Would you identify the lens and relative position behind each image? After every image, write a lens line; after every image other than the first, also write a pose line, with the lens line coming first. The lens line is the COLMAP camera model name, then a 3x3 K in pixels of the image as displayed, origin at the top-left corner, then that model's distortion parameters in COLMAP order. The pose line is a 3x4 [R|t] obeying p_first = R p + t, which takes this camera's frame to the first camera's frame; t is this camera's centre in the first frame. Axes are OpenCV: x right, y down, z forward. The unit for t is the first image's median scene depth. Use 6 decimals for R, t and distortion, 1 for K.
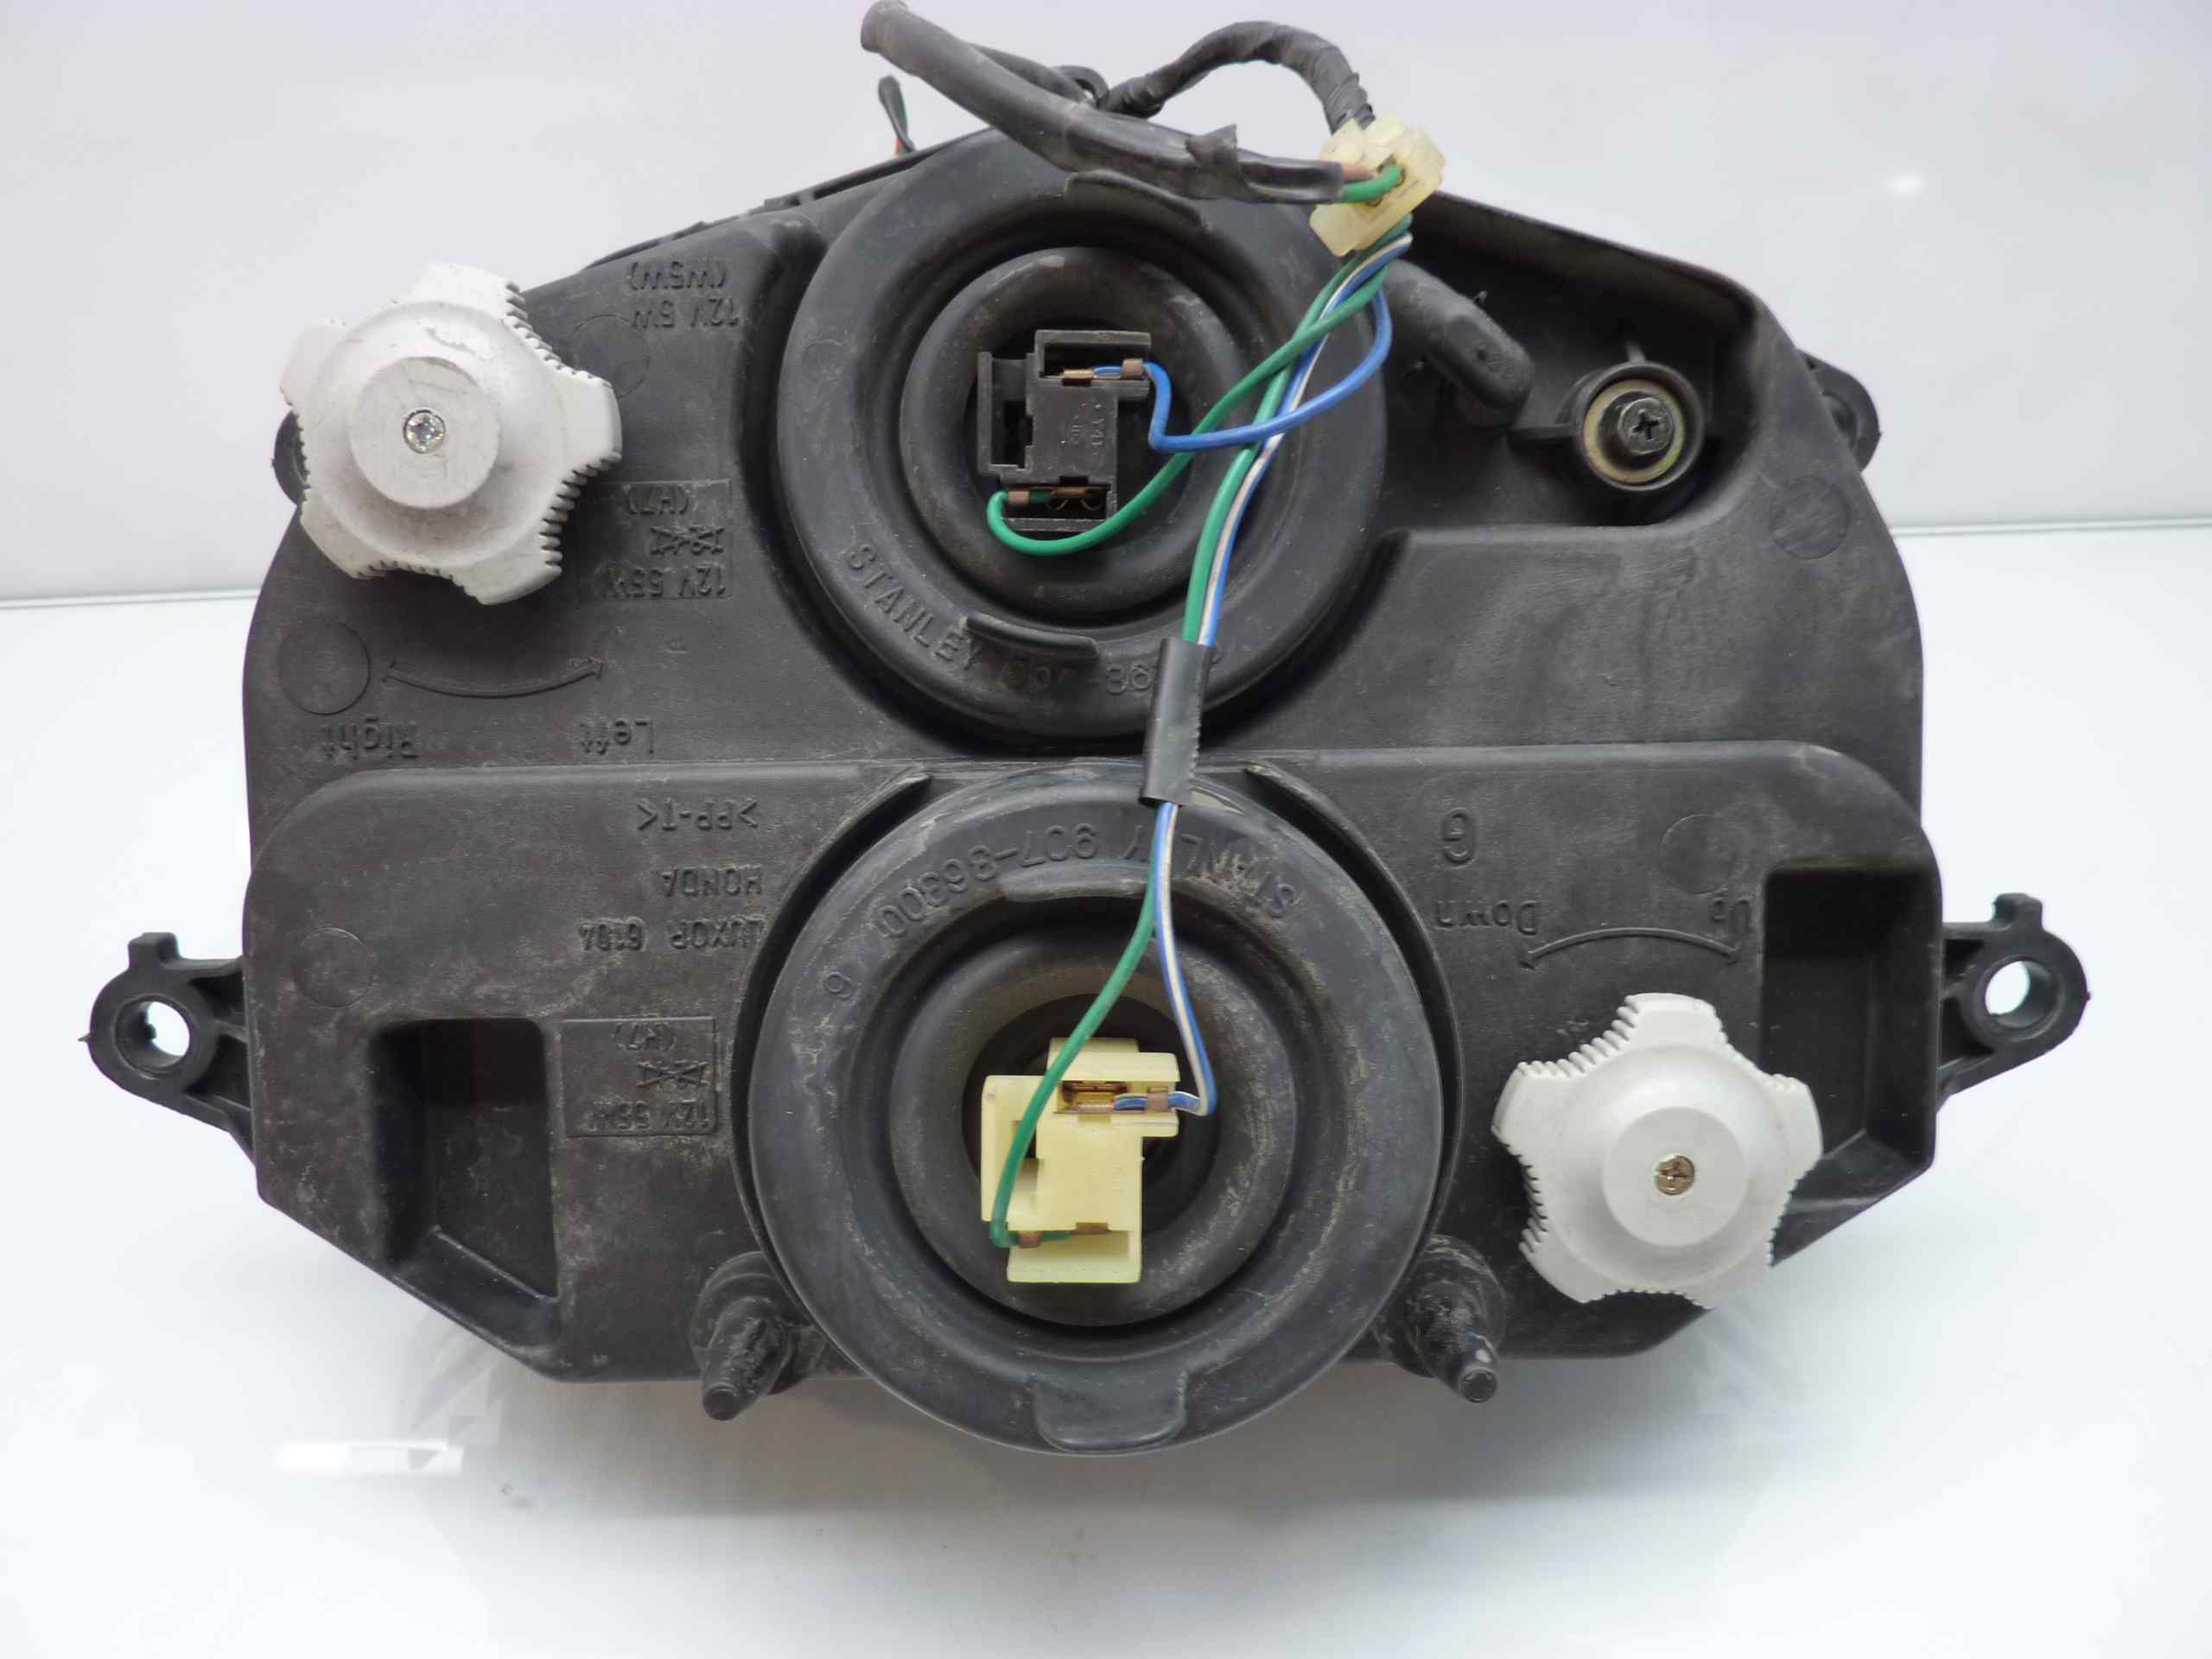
lens RADIAL K [[1711.7, 0, 1106.0], [0, 1711.7, 829.5], [0, 0, 1]] dist [-0.052739, 0.000416]
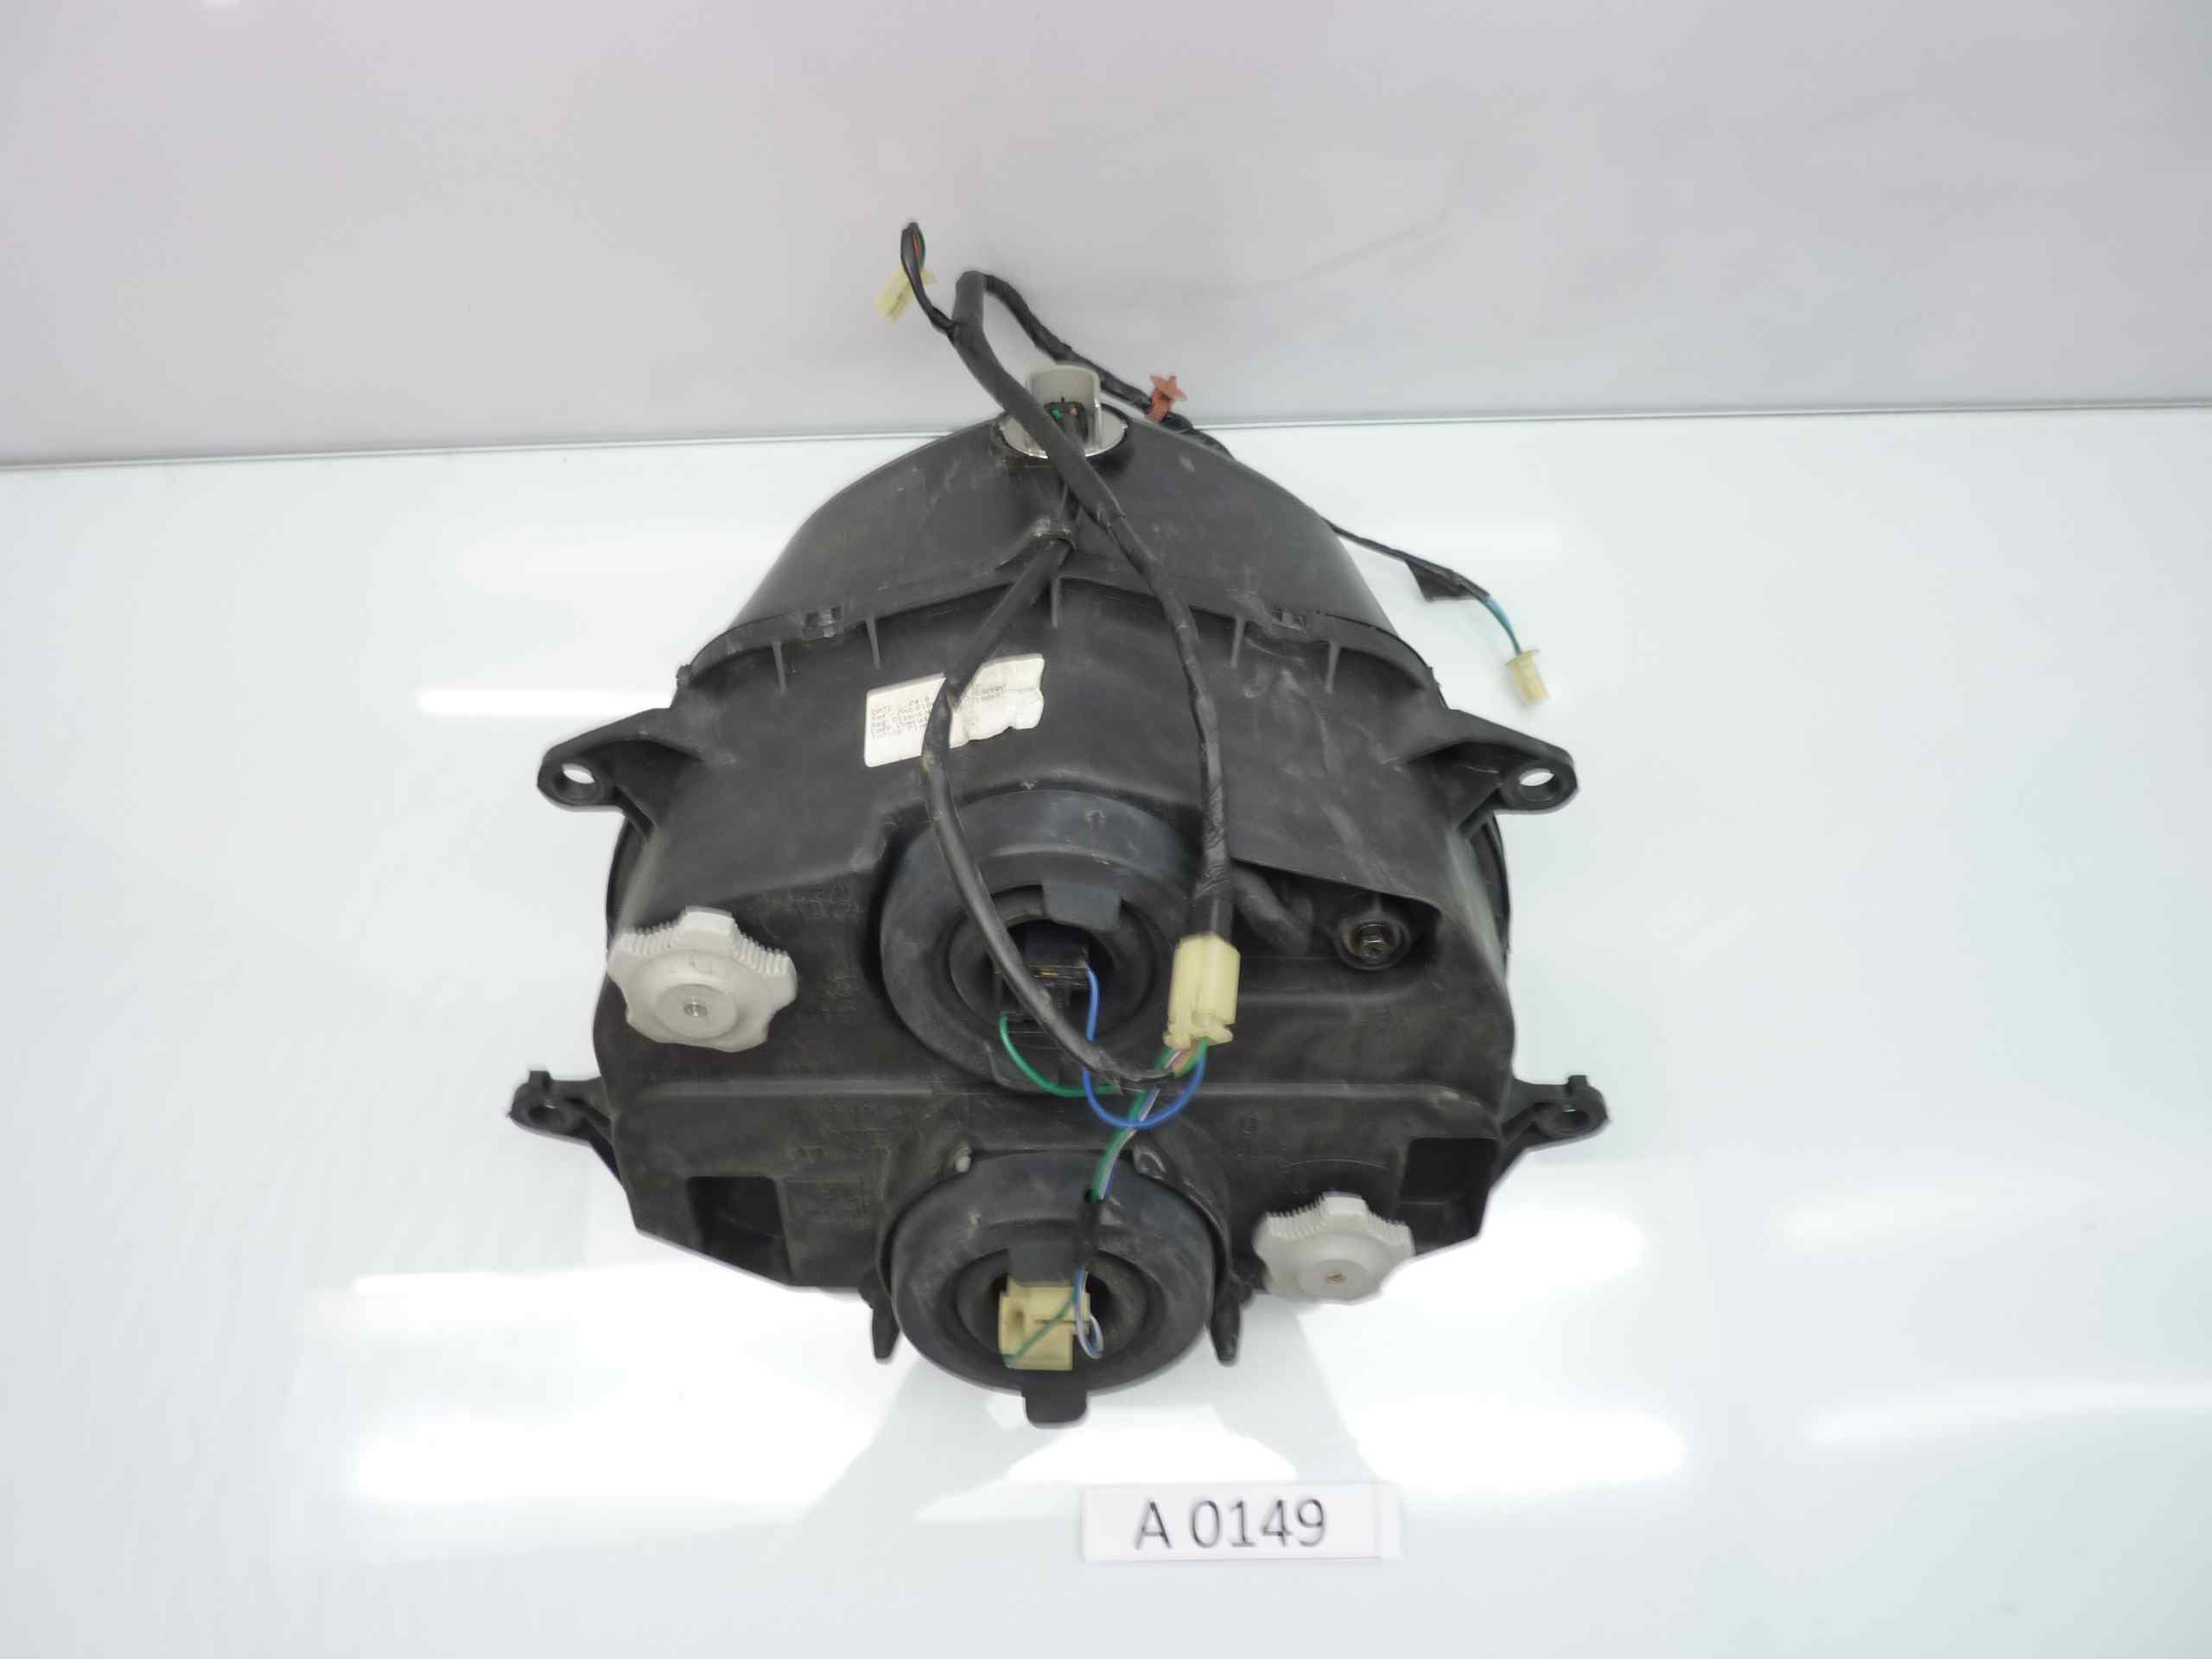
lens RADIAL K [[1711.7, 0, 1106.0], [0, 1711.7, 829.5], [0, 0, 1]] dist [-0.052739, 0.000416]
pose [[0.999539, 0.030376, 0.000040, 0.038166], [-0.025222, 0.829215, 0.558361, -1.331169], [0.016928, -0.558104, 0.829598, -0.399415]]
